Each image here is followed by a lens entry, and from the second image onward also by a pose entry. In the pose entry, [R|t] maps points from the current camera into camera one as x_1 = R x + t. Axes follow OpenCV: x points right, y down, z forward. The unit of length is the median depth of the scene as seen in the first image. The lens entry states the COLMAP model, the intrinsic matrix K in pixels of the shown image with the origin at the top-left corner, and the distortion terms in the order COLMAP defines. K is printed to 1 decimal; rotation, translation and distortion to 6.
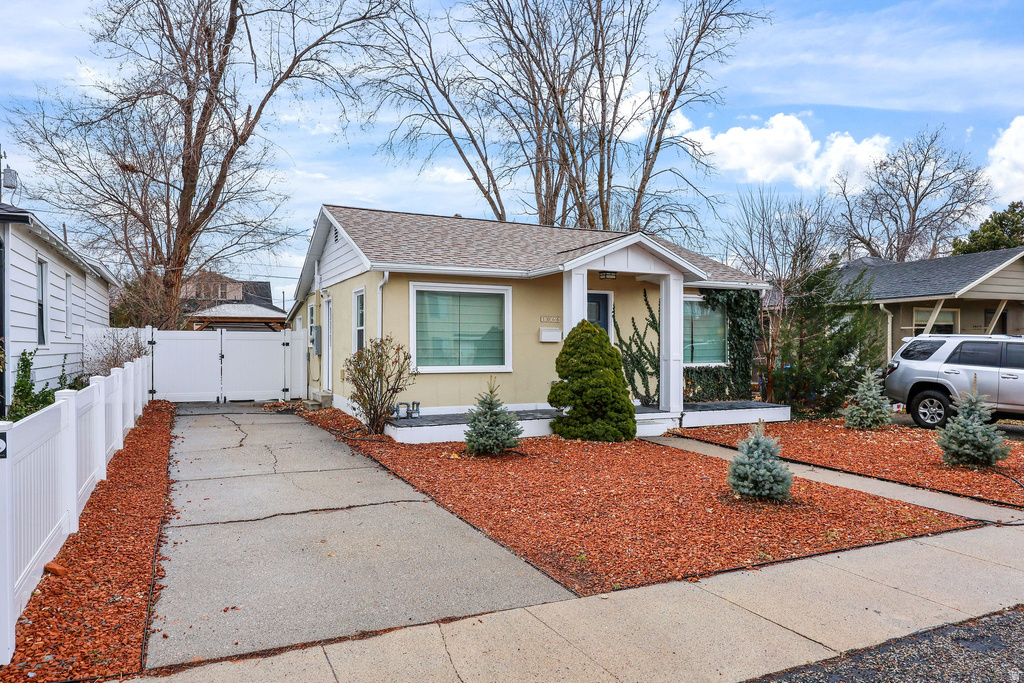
lens RADIAL K [[663.2, 0, 511.5], [0, 663.2, 344.5], [0, 0, 1]] dist [0.005496, 0.000215]
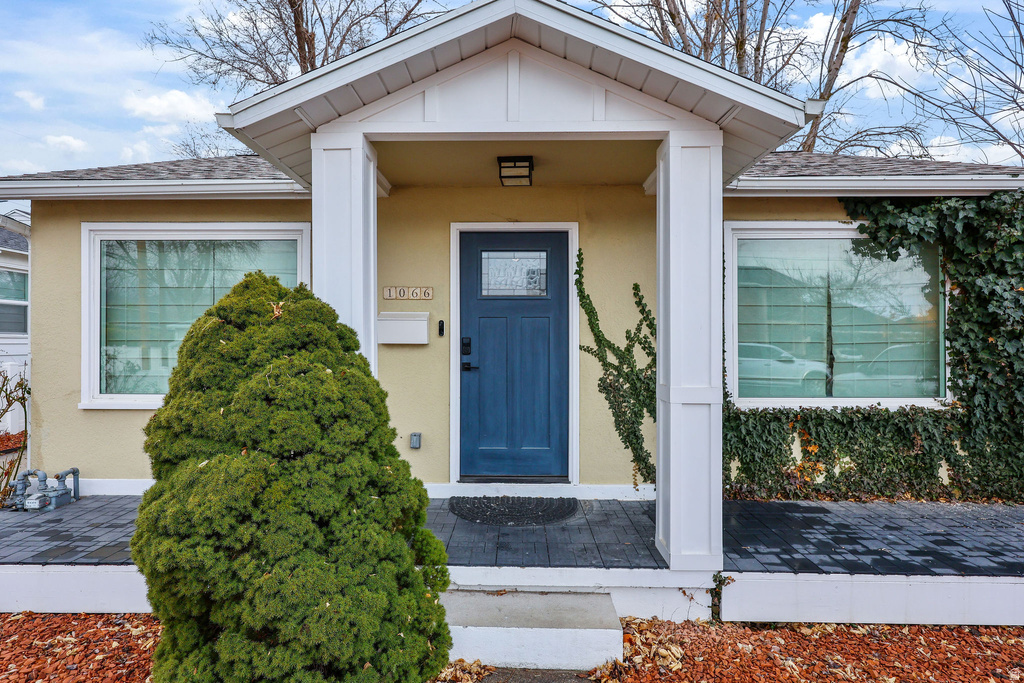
lens RADIAL K [[507.6, 0, 510.3], [0, 507.6, 339.8], [0, 0, 1]] dist [-0.000786, -0.000055]
pose [[0.891638, -0.004805, -0.452724, 0.255892], [0.002092, 0.999977, -0.006493, -0.004568], [0.452744, 0.004842, 0.891627, 0.685857]]
